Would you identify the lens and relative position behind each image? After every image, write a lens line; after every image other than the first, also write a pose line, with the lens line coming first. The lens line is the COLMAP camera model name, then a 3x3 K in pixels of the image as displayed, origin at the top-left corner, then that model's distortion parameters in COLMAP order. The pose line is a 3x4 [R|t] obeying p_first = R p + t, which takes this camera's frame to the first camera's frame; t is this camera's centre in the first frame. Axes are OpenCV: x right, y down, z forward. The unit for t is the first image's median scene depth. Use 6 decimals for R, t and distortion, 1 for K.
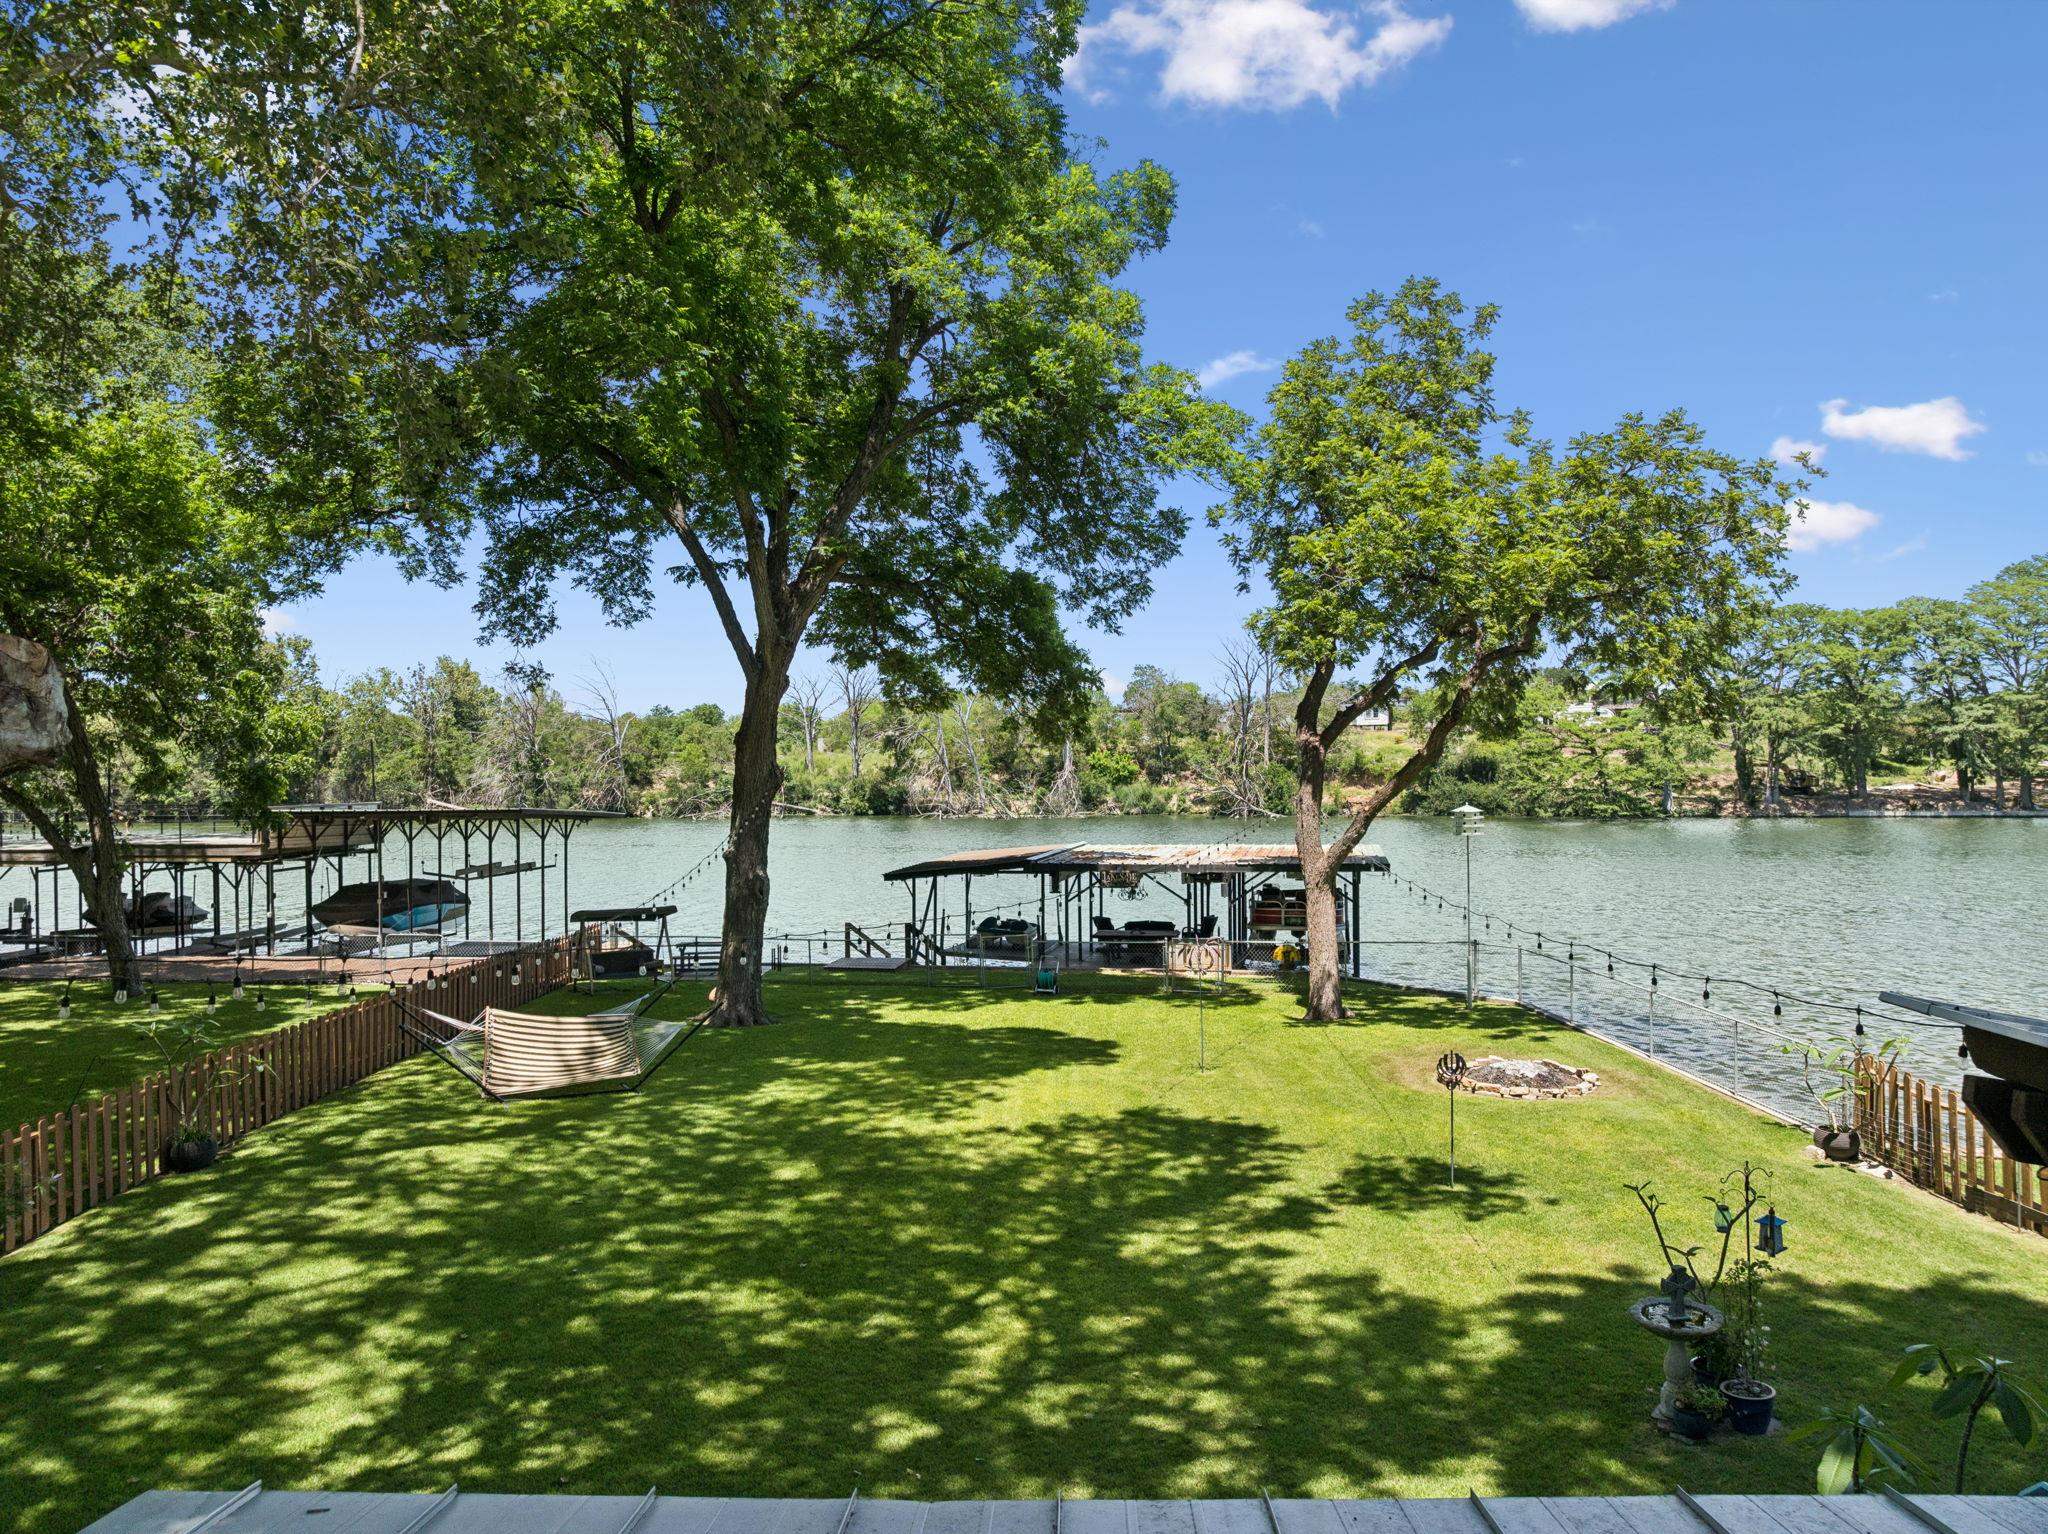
lens RADIAL K [[1450.2, 0, 1024.0], [0, 1450.2, 767.0], [0, 0, 1]] dist [-0.027550, 0.001579]
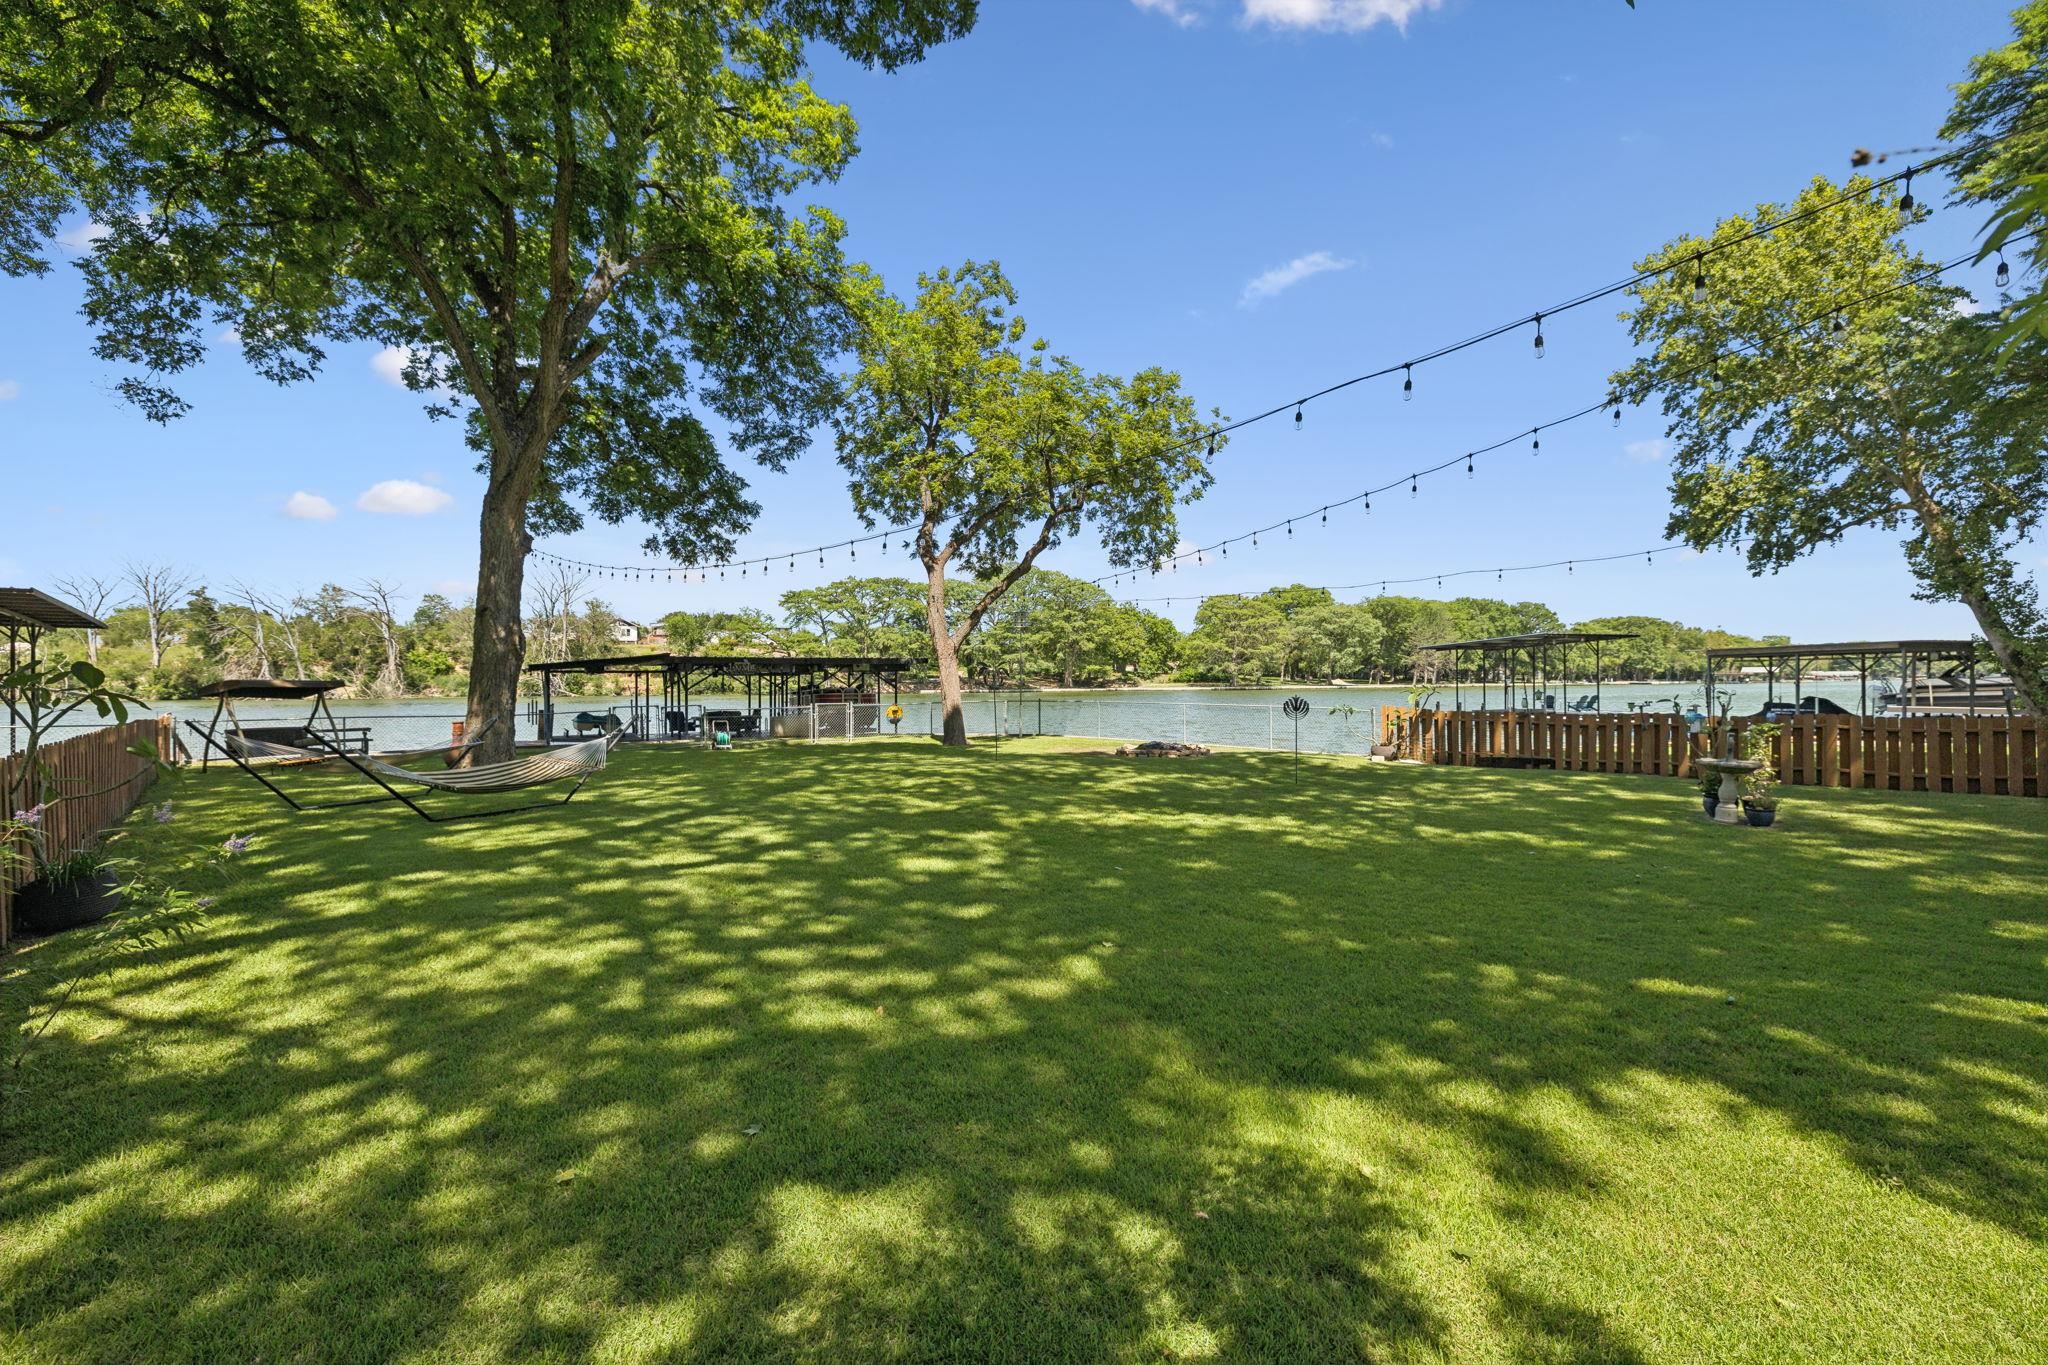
lens RADIAL K [[866.6, 0, 1024.0], [0, 866.6, 682.5], [0, 0, 1]] dist [0.000159, -0.006246]
pose [[0.751100, 0.005309, 0.660167, -0.229874], [-0.004346, 0.999986, -0.003097, 0.080019], [-0.660174, -0.000543, 0.751112, 0.211297]]
